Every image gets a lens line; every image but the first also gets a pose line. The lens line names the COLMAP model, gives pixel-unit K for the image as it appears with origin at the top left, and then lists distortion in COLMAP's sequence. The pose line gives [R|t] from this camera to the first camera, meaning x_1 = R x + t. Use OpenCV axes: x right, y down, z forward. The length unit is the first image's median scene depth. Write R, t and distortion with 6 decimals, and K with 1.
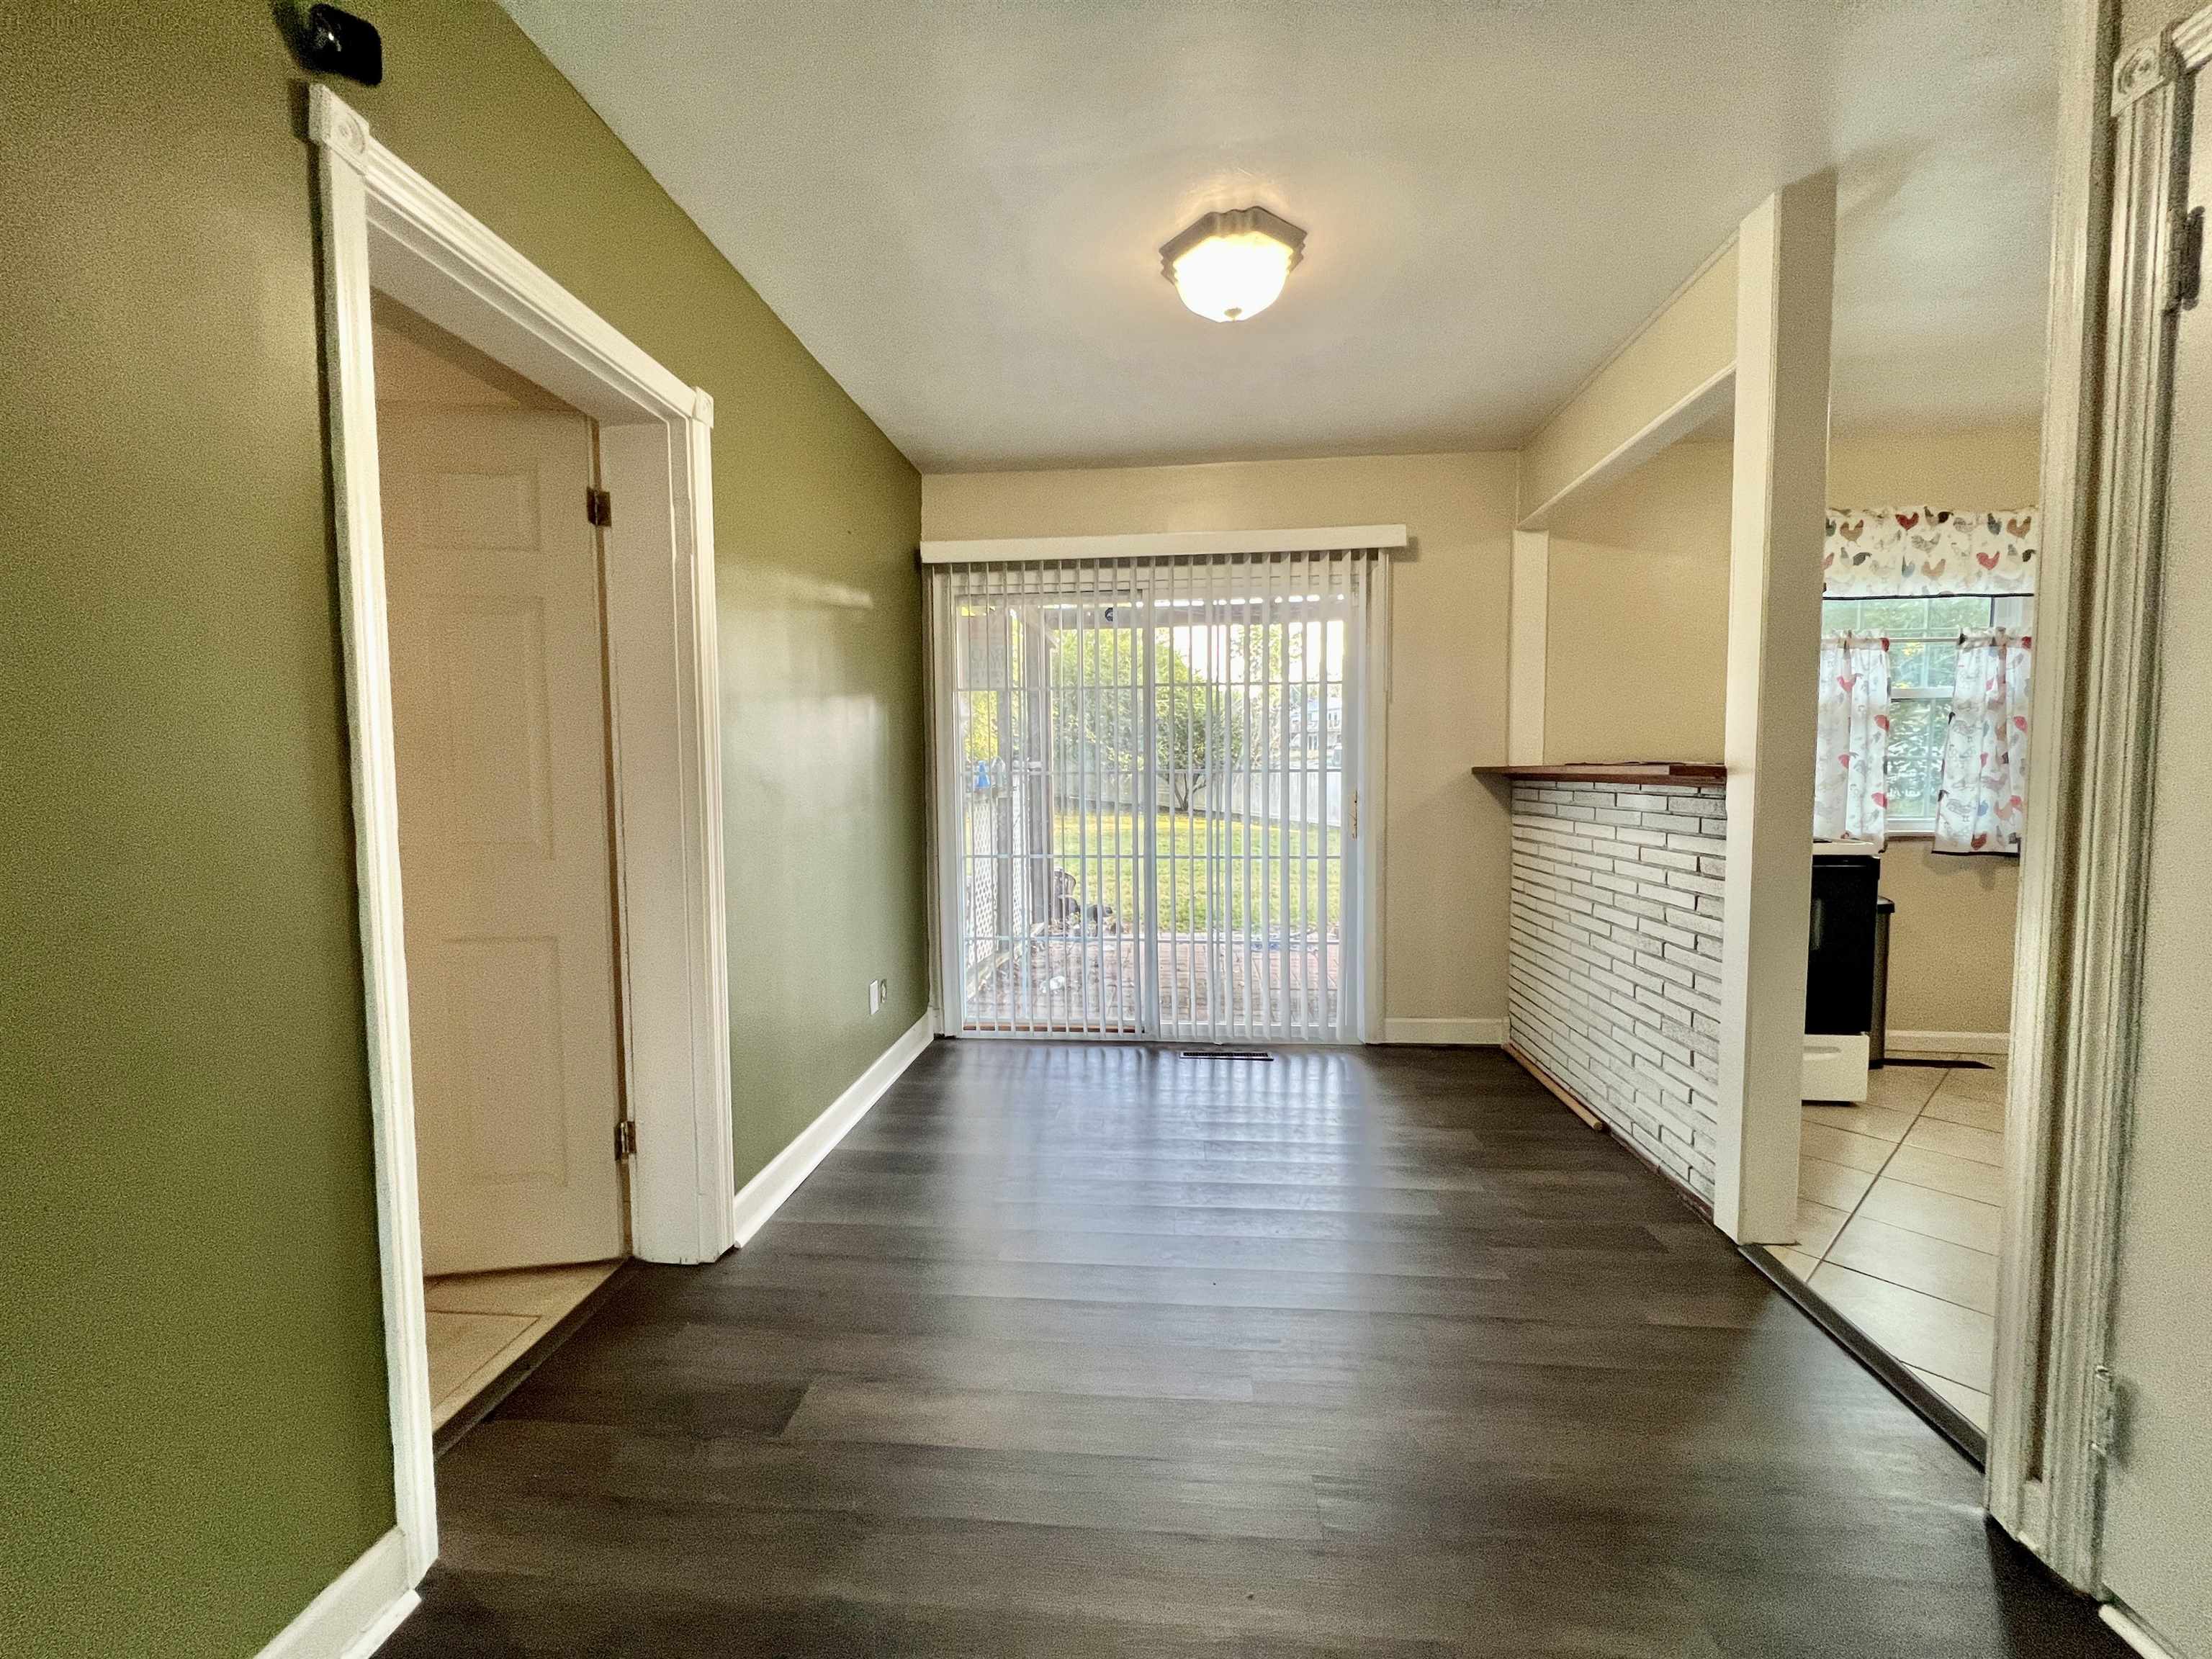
lens RADIAL K [[889.3, 0, 1100.1], [0, 889.3, 826.5], [0, 0, 1]] dist [-0.002361, 0.000598]
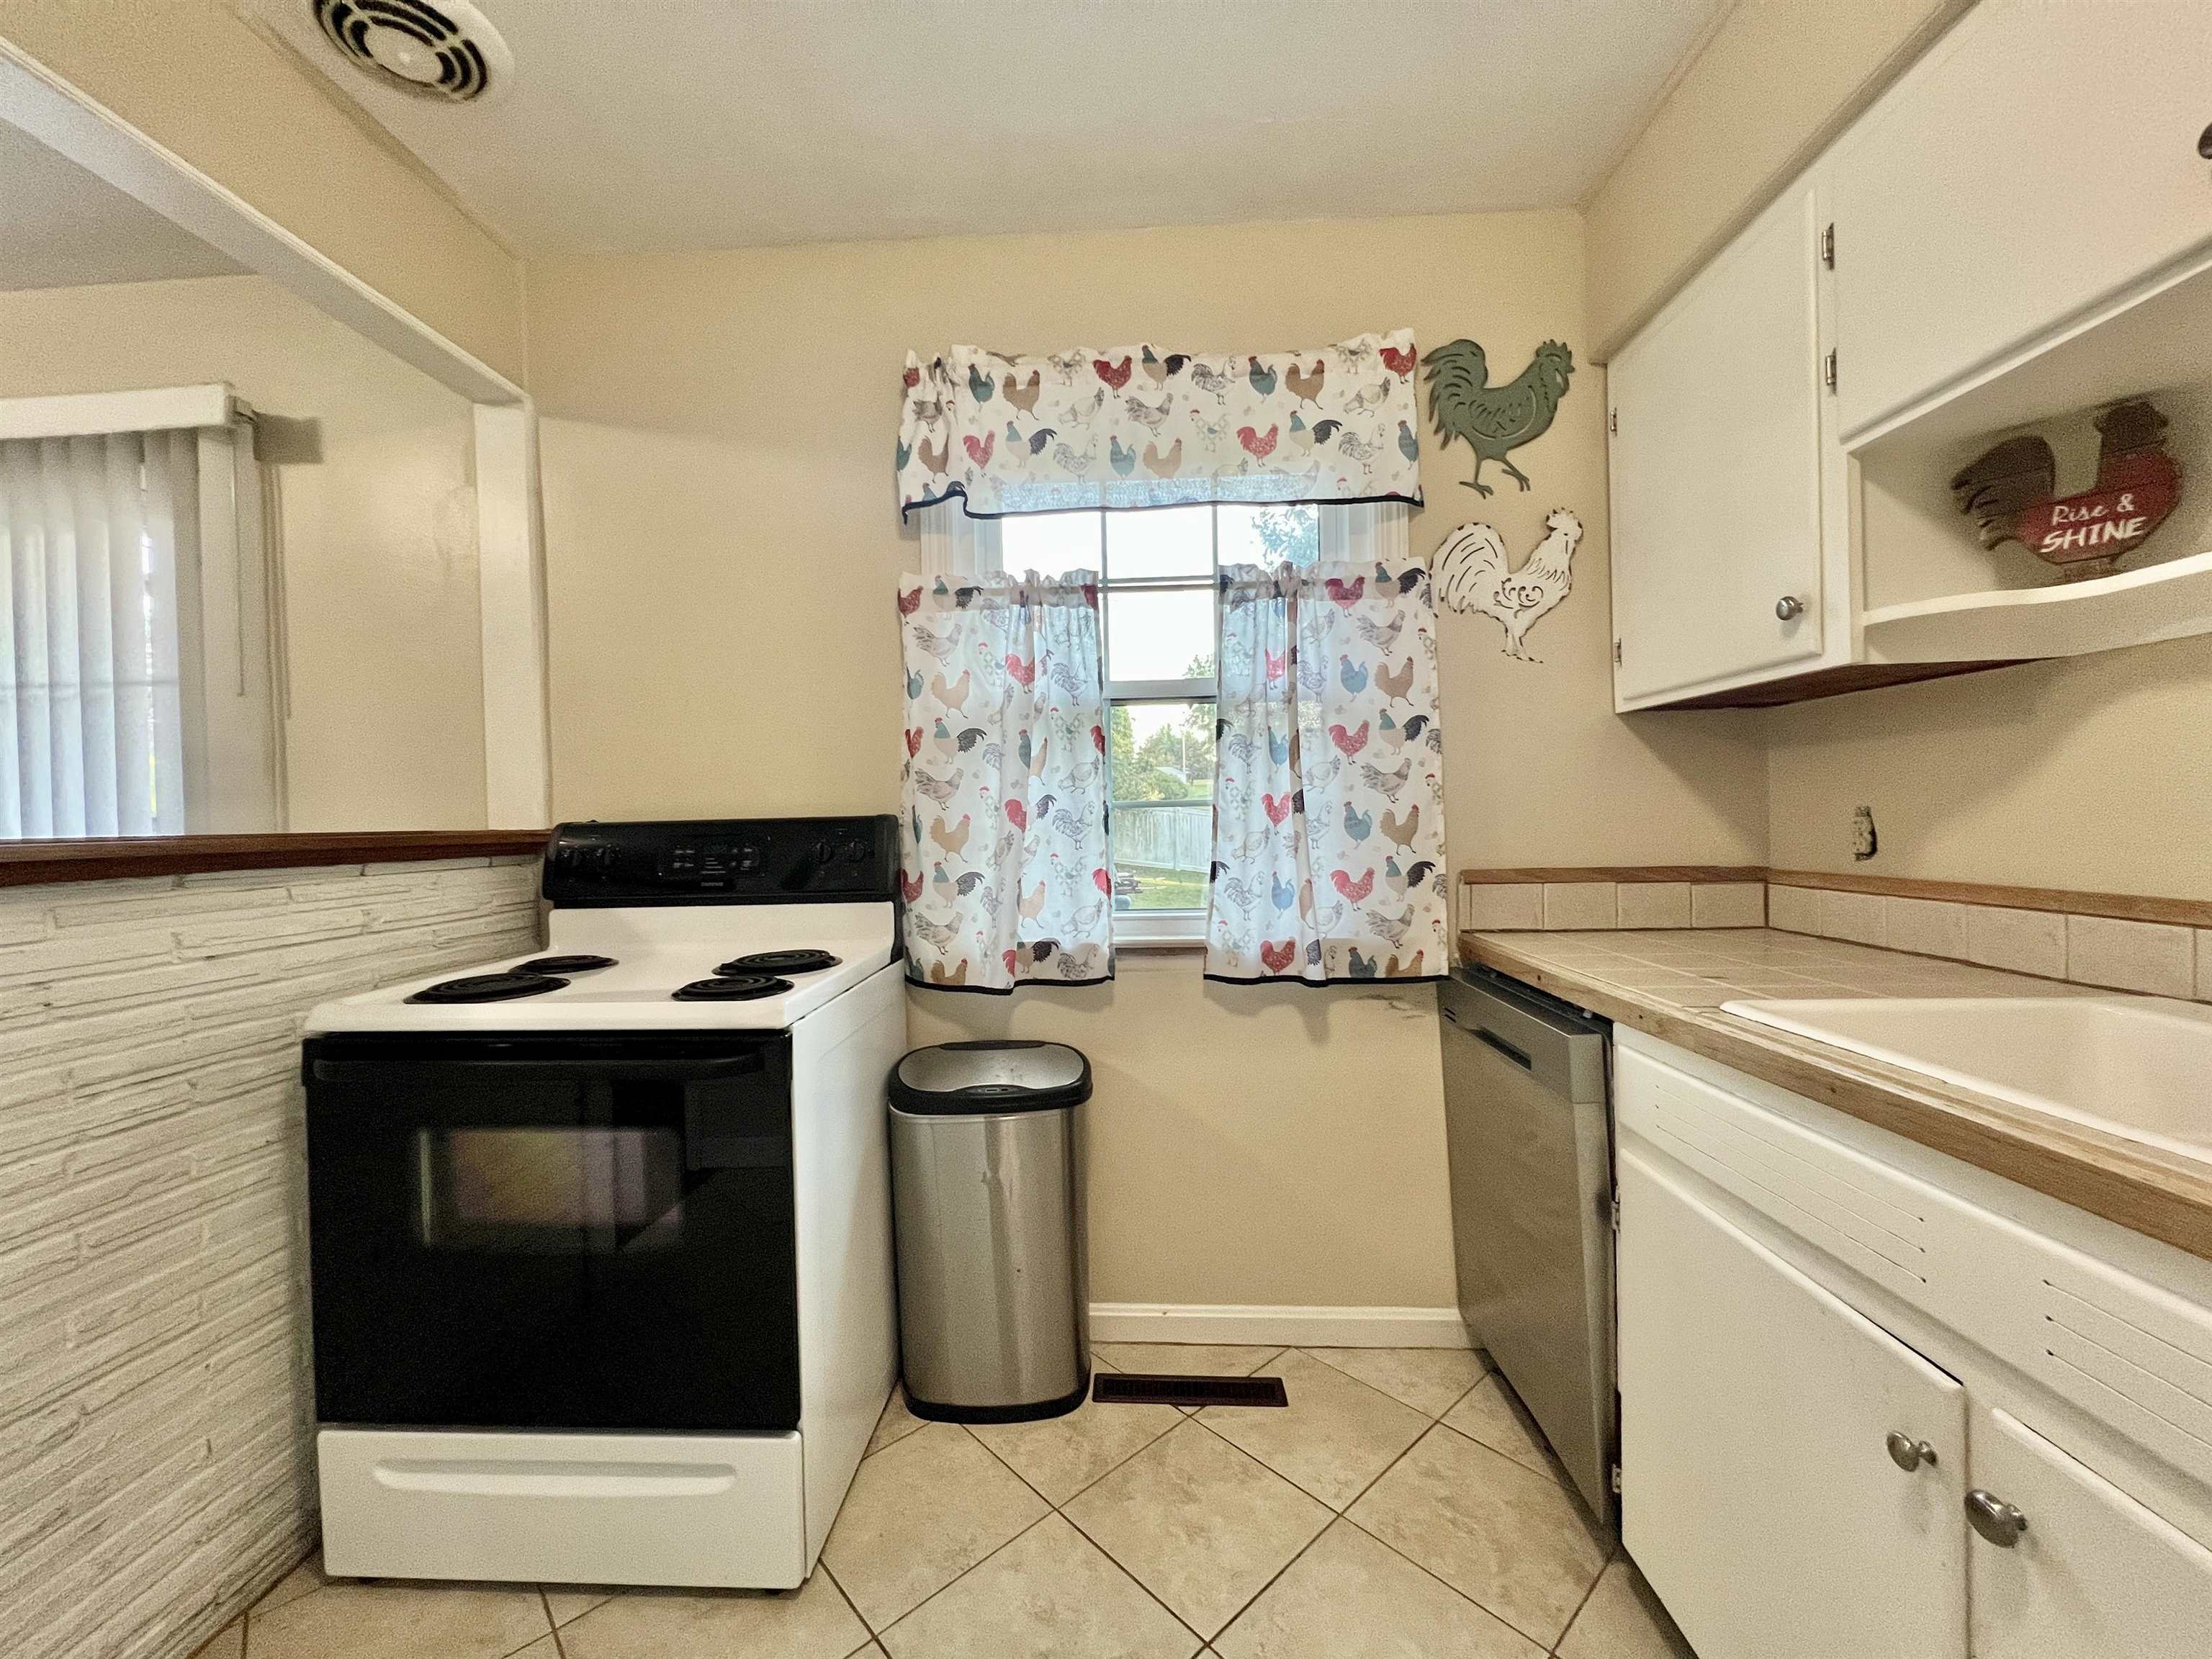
lens RADIAL K [[889.7, 0, 1106.3], [0, 889.7, 824.8], [0, 0, 1]] dist [-0.004849, 0.001513]
pose [[0.998970, -0.015834, 0.042524, 0.874812], [0.018124, 0.998375, -0.054020, -0.035764], [-0.041600, 0.054735, 0.997634, 0.468116]]
